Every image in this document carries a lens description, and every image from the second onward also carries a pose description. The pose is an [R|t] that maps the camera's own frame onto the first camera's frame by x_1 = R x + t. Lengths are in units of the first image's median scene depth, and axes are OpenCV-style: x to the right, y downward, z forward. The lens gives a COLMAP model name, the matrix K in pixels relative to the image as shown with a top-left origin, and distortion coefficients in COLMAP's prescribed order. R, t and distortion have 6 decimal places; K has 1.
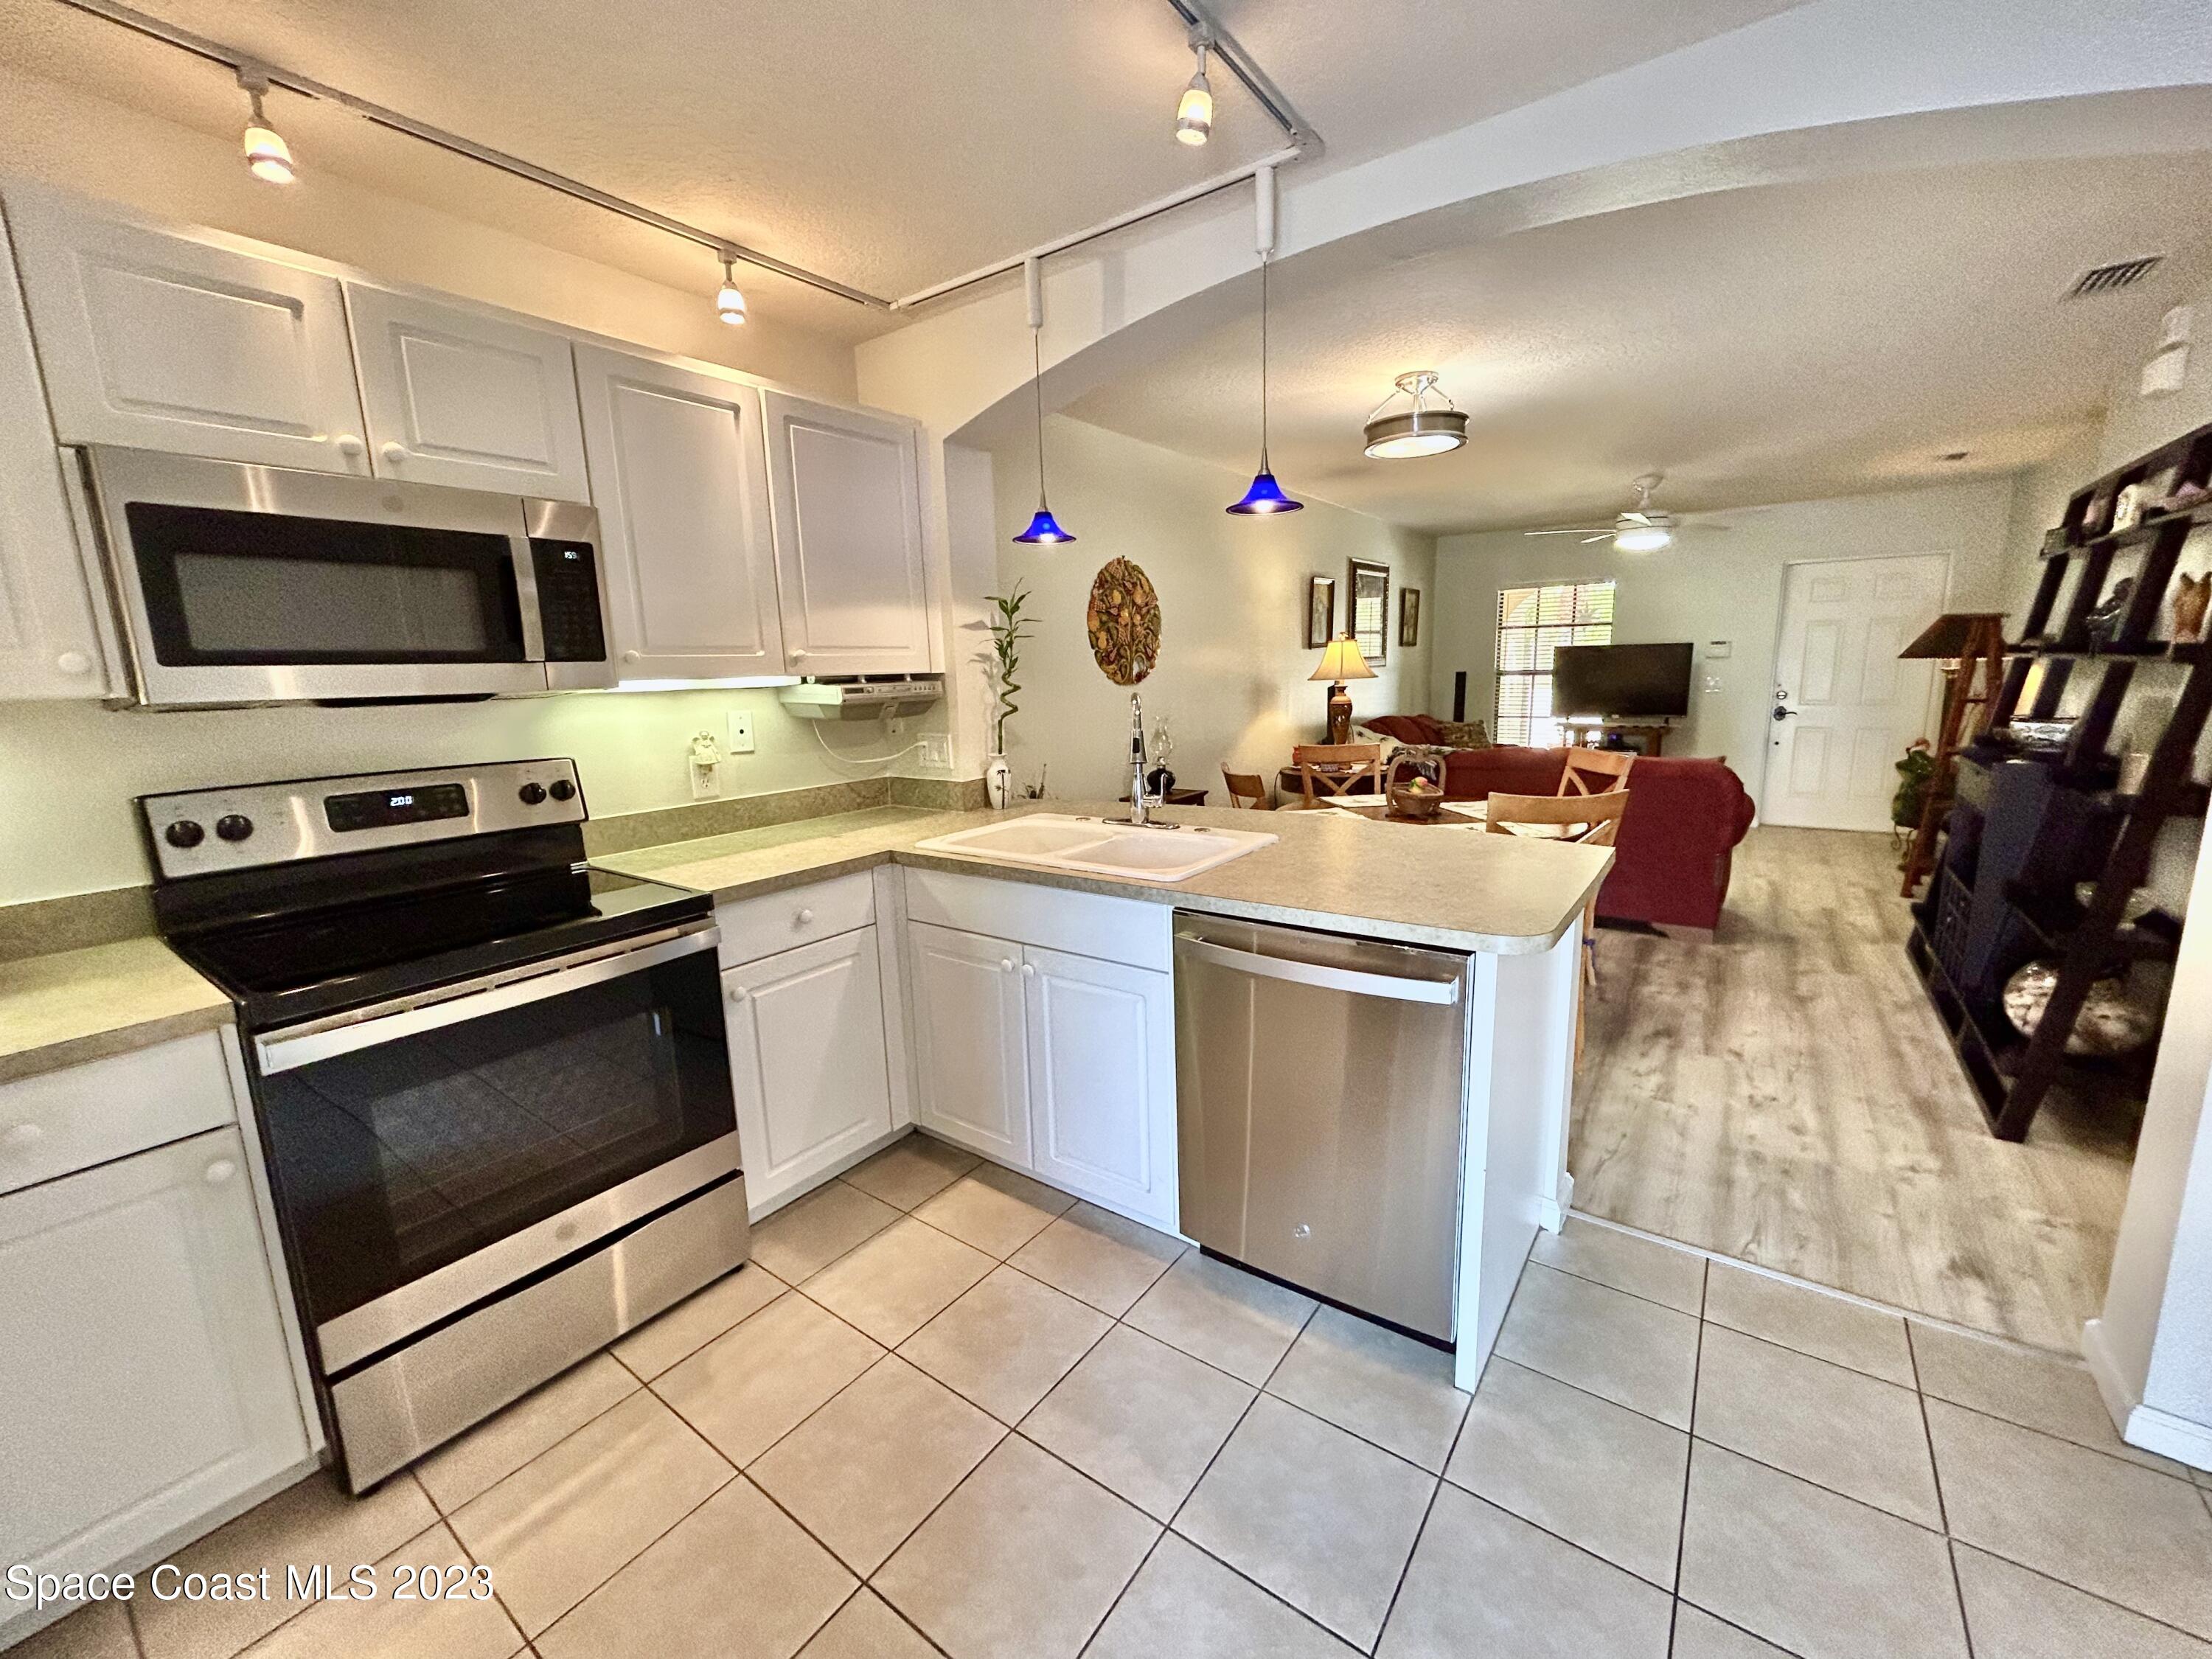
lens RADIAL K [[890.4, 0, 1108.0], [0, 890.4, 832.2], [0, 0, 1]] dist [-0.002433, 0.001374]
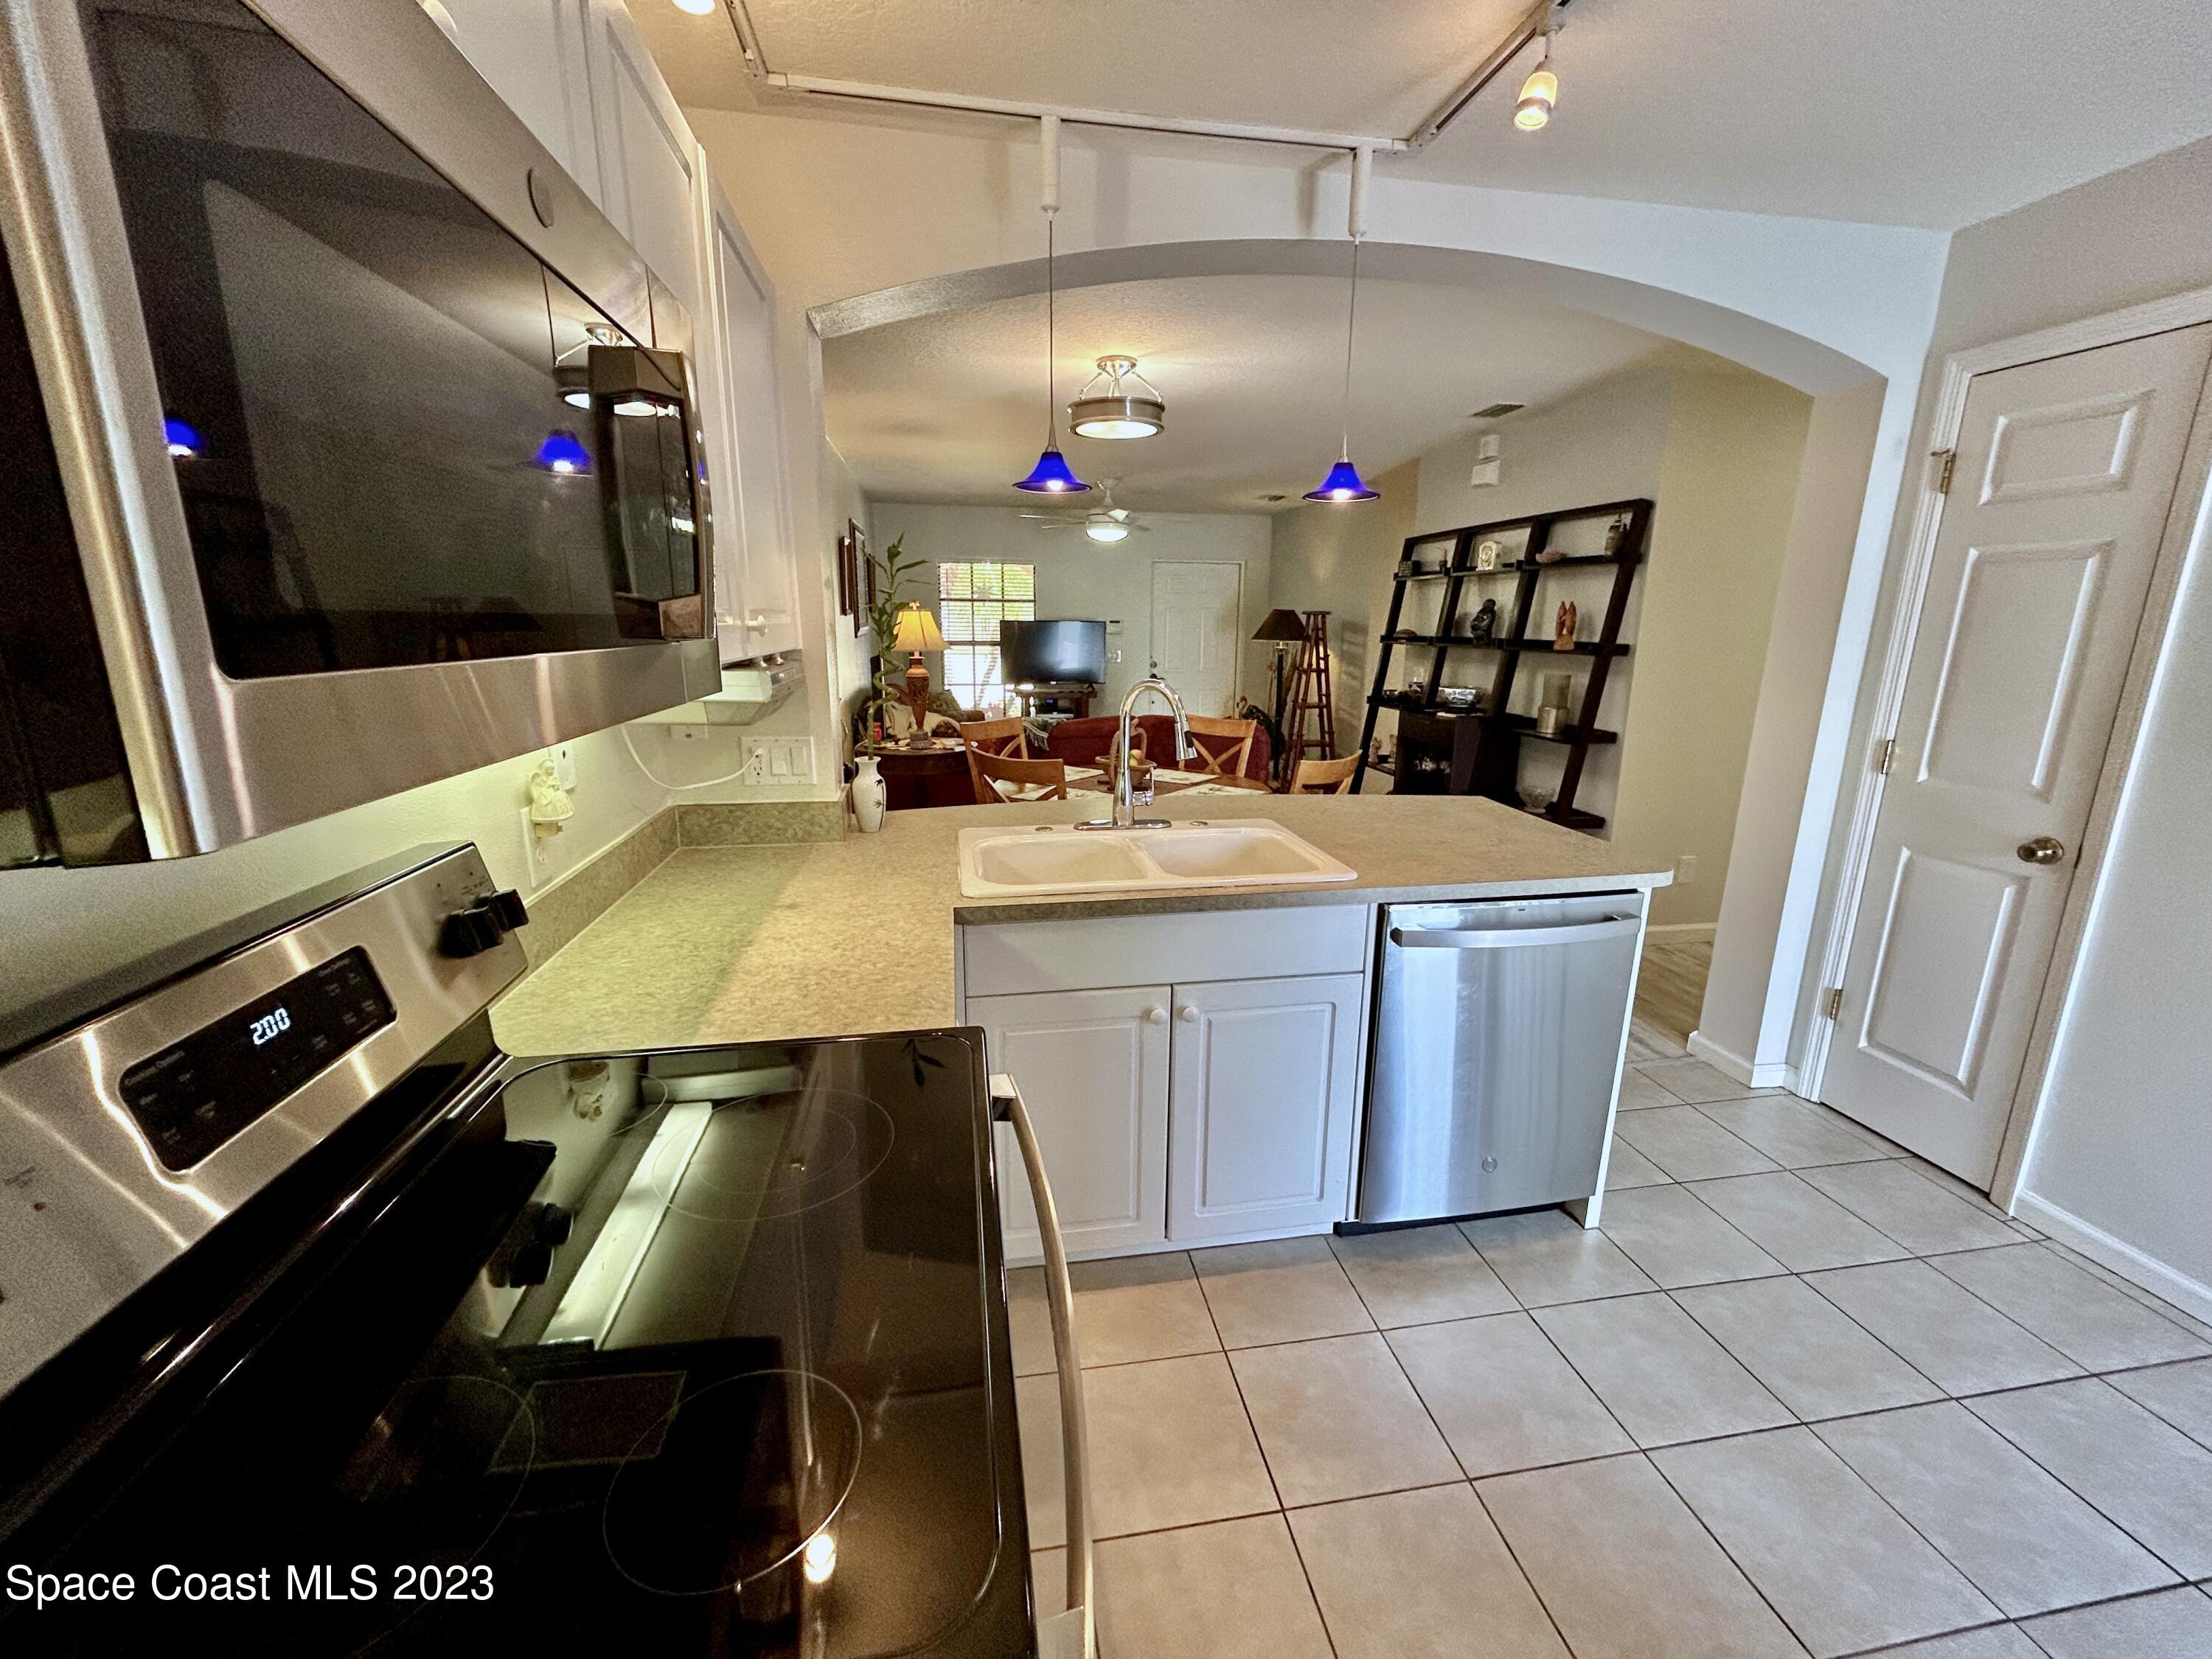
lens RADIAL K [[890.4, 0, 1109.6], [0, 890.4, 832.3], [0, 0, 1]] dist [-0.002433, 0.001374]
pose [[0.691717, -0.134679, 0.709499, -0.581623], [0.104794, 0.990777, 0.085904, -0.077585], [-0.714525, 0.014929, 0.699451, 0.370538]]
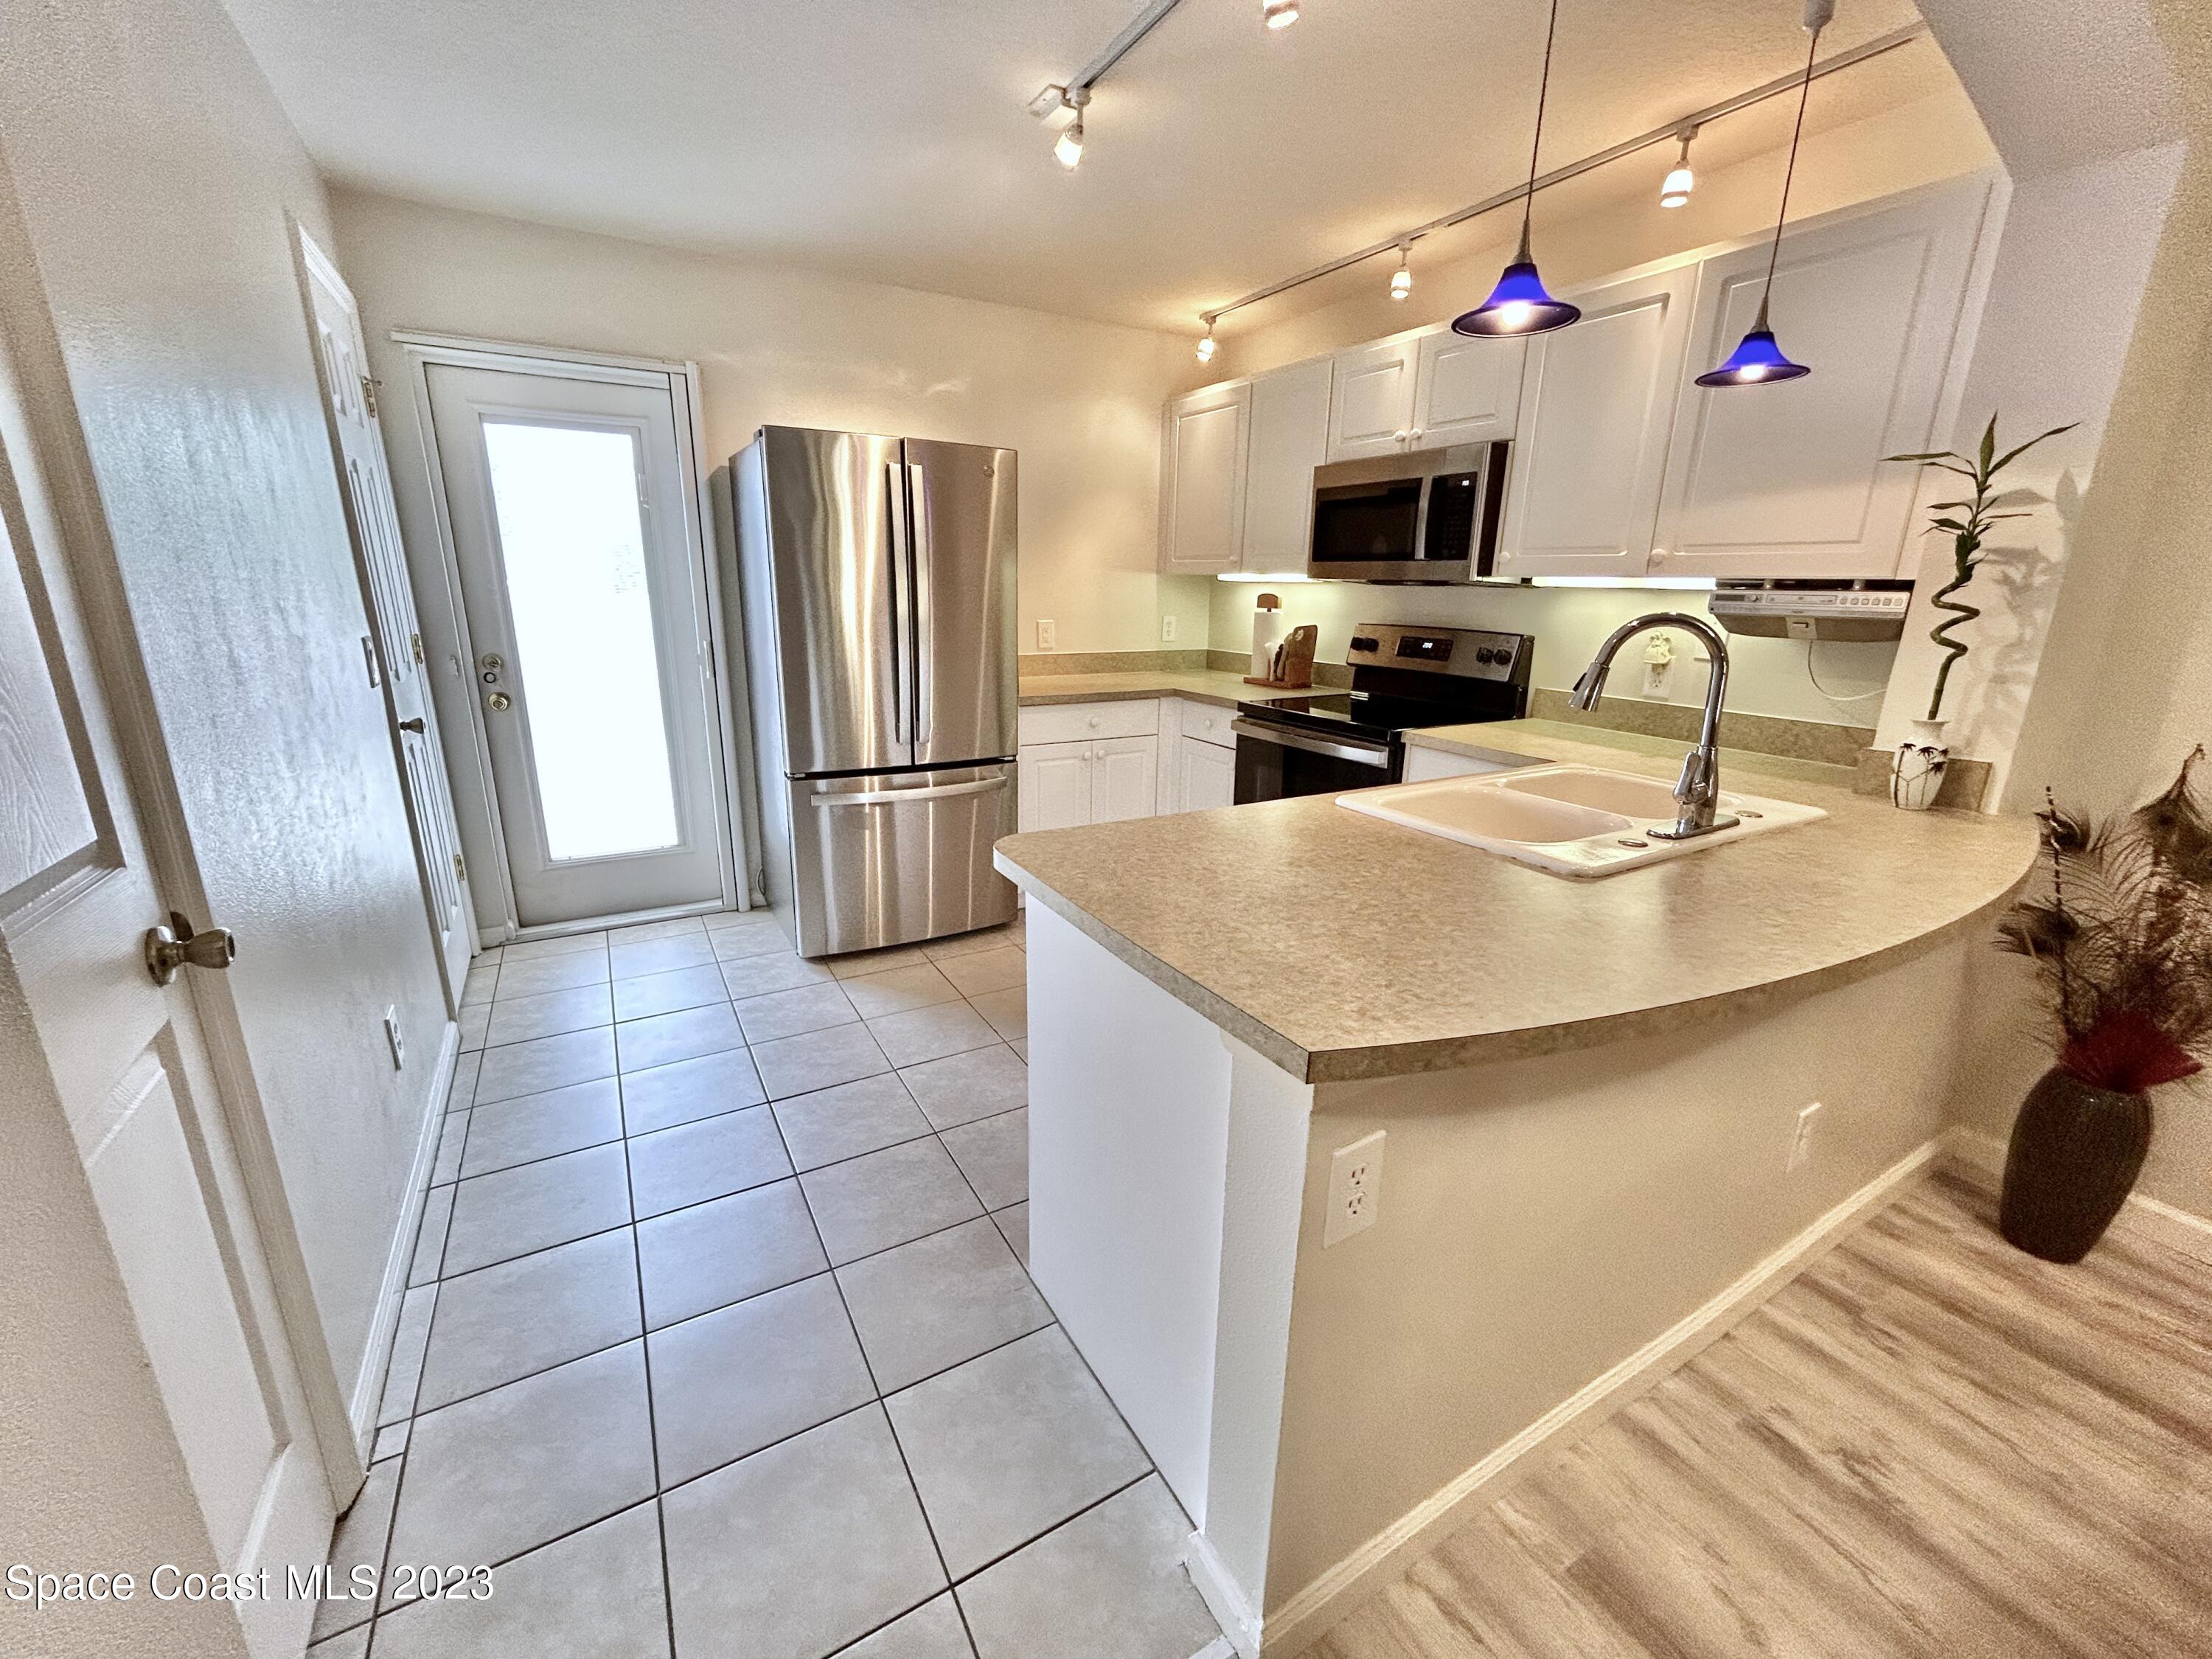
lens RADIAL K [[890.4, 0, 1106.1], [0, 890.4, 827.4], [0, 0, 1]] dist [-0.002433, 0.001374]
pose [[-0.399047, 0.258884, -0.879625, 0.746548], [-0.181708, 0.917963, 0.352600, -0.150004], [0.898746, 0.300539, -0.319269, 0.814532]]
